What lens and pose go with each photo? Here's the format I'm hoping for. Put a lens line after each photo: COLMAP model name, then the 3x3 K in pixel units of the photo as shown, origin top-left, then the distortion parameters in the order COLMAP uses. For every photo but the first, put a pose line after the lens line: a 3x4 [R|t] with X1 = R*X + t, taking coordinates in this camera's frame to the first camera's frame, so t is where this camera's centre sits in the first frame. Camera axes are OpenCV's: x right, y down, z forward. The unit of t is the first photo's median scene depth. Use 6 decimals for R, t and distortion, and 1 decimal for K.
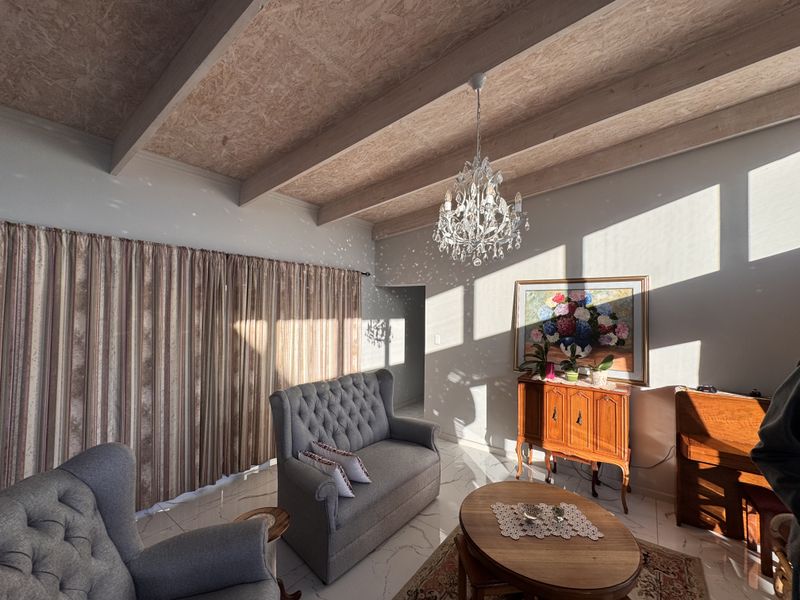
lens RADIAL K [[330.0, 0, 401.6], [0, 330.0, 295.9], [0, 0, 1]] dist [0.000137, -0.000018]
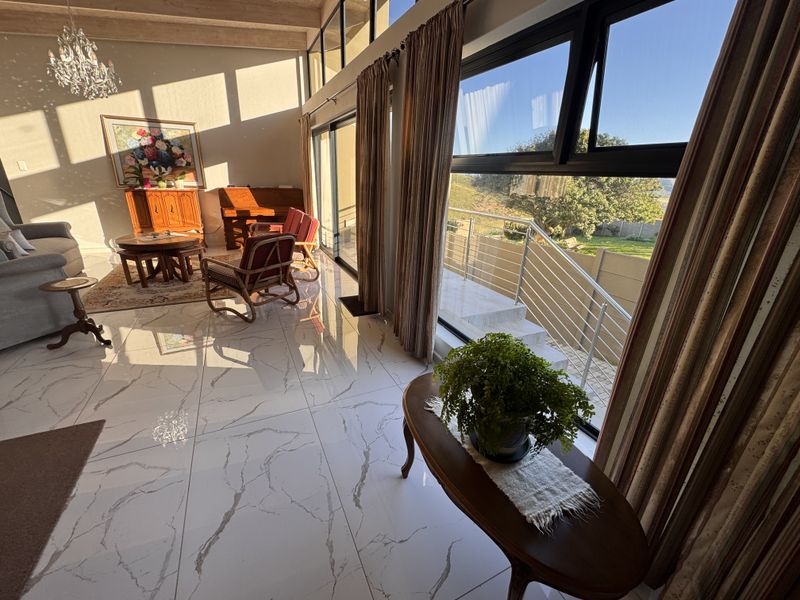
lens RADIAL K [[330.0, 0, 401.6], [0, 330.0, 295.9], [0, 0, 1]] dist [0.000137, -0.000018]
pose [[0.444195, -0.314933, 0.838754, -0.511830], [-0.069037, 0.921367, 0.382513, 0.038519], [-0.893266, -0.227816, 0.387525, -0.833680]]
